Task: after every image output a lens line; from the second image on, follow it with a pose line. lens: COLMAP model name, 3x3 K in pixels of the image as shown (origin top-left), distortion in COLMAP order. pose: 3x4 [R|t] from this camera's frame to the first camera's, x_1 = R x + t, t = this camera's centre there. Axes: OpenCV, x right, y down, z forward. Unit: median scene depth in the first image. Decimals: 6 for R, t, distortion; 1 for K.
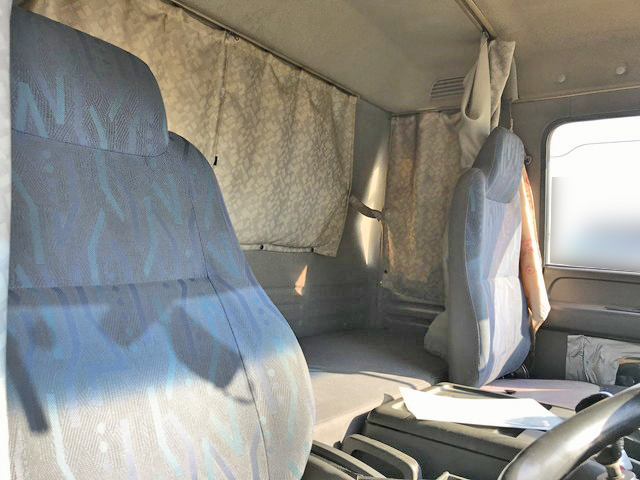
lens RADIAL K [[532.6, 0, 320.6], [0, 532.6, 239.4], [0, 0, 1]] dist [0.043314, -0.032551]
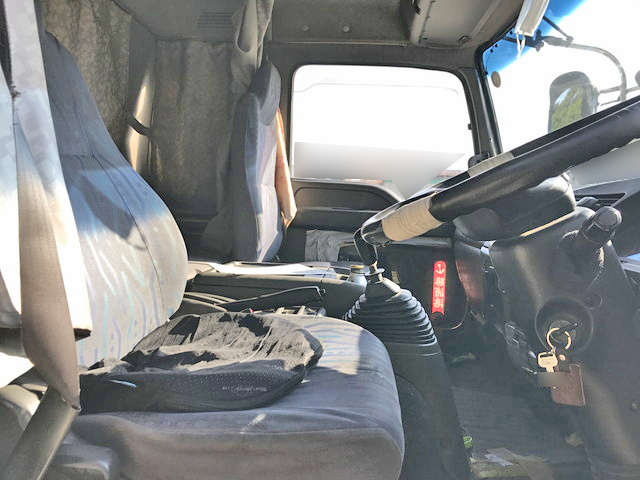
lens RADIAL K [[532.6, 0, 316.0], [0, 532.6, 241.3], [0, 0, 1]] dist [0.043314, -0.032551]
pose [[0.863492, -0.048146, 0.502060, -0.191784], [-0.010074, 0.993589, 0.112607, 0.059149], [-0.504263, -0.102293, 0.857470, -0.151326]]
